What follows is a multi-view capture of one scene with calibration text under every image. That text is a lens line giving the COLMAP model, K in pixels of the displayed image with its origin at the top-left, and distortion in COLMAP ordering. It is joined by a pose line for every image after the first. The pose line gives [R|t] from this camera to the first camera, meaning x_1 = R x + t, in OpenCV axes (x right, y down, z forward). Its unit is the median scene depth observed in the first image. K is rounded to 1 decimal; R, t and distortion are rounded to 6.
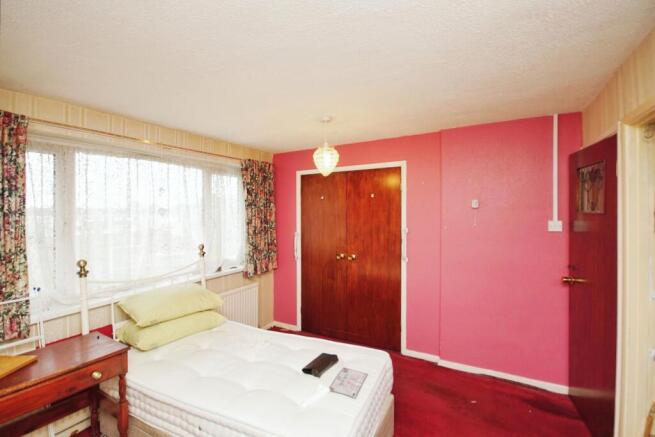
lens RADIAL K [[289.0, 0, 327.7], [0, 289.0, 215.7], [0, 0, 1]] dist [-0.000503, -0.000341]
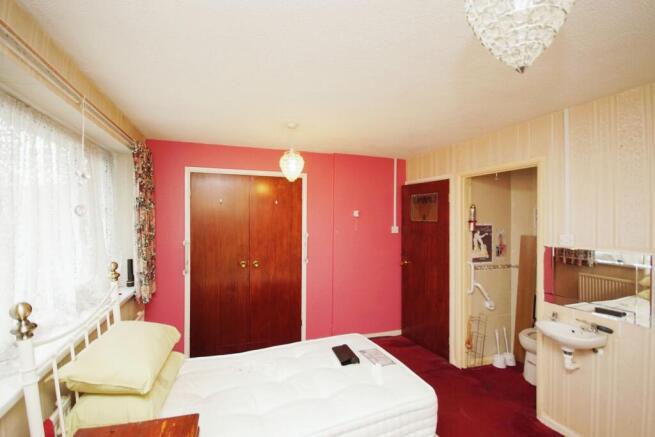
lens RADIAL K [[286.3, 0, 328.3], [0, 286.3, 223.2], [0, 0, 1]] dist [-0.000286, 0.000087]
pose [[0.676294, 0.009636, 0.736569, -0.588456], [-0.004395, 0.999949, -0.009045, 0.016106], [-0.736619, 0.002880, 0.676302, 0.210559]]
